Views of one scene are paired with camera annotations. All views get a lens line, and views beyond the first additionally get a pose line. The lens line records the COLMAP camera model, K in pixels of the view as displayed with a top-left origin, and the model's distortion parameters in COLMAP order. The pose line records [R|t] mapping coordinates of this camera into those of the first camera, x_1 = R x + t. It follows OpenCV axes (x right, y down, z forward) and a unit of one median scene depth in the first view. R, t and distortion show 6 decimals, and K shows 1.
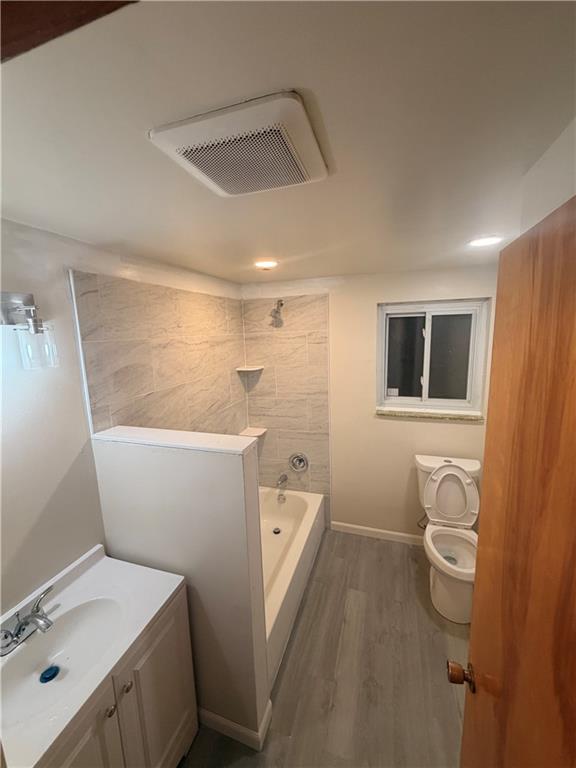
lens RADIAL K [[305.2, 0, 286.8], [0, 305.2, 382.2], [0, 0, 1]] dist [-0.001429, -0.000008]
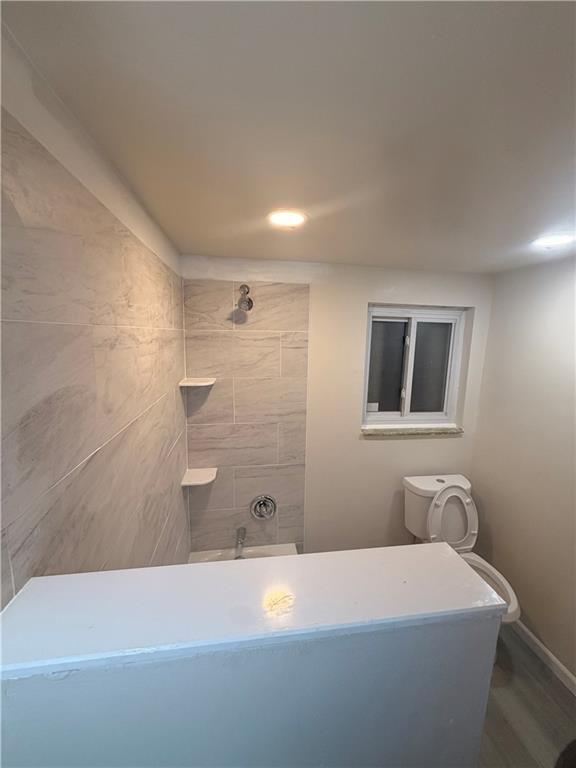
lens RADIAL K [[305.2, 0, 286.8], [0, 305.2, 382.2], [0, 0, 1]] dist [-0.001429, -0.000008]
pose [[0.892498, -0.017257, 0.450722, -0.282187], [0.024567, 0.999644, -0.010374, -0.038176], [-0.450383, 0.020332, 0.892604, 0.361564]]
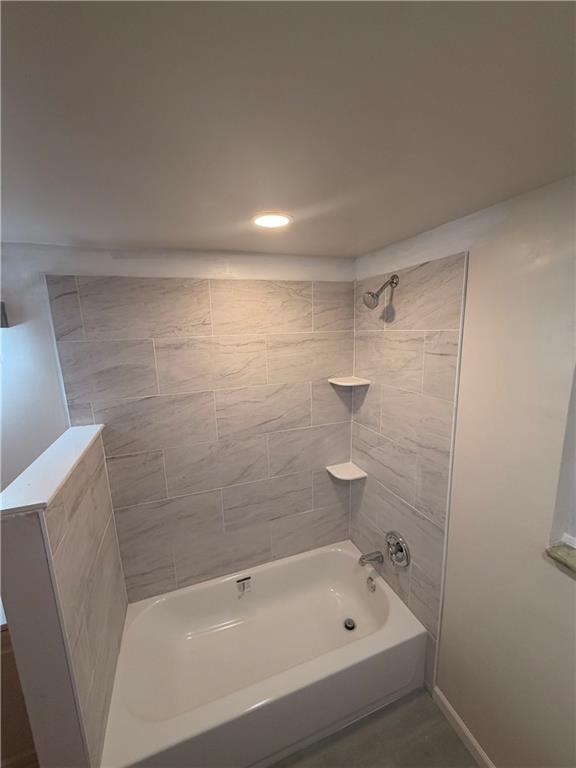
lens RADIAL K [[305.2, 0, 286.8], [0, 305.2, 382.2], [0, 0, 1]] dist [-0.001429, -0.000008]
pose [[0.617169, 0.158570, -0.770687, 0.371028], [-0.124711, 0.986815, 0.103169, -0.111448], [0.776885, 0.032440, 0.628807, 0.523611]]
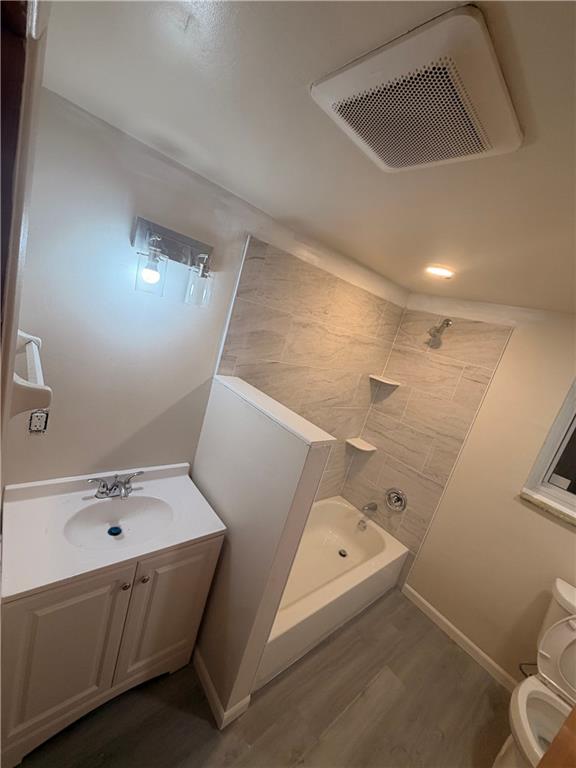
lens RADIAL K [[305.2, 0, 286.8], [0, 305.2, 382.2], [0, 0, 1]] dist [-0.001429, -0.000008]
pose [[0.811489, 0.363827, -0.457291, 0.074393], [-0.374784, 0.924434, 0.070418, 0.007299], [0.448355, 0.114242, 0.886525, 0.050803]]
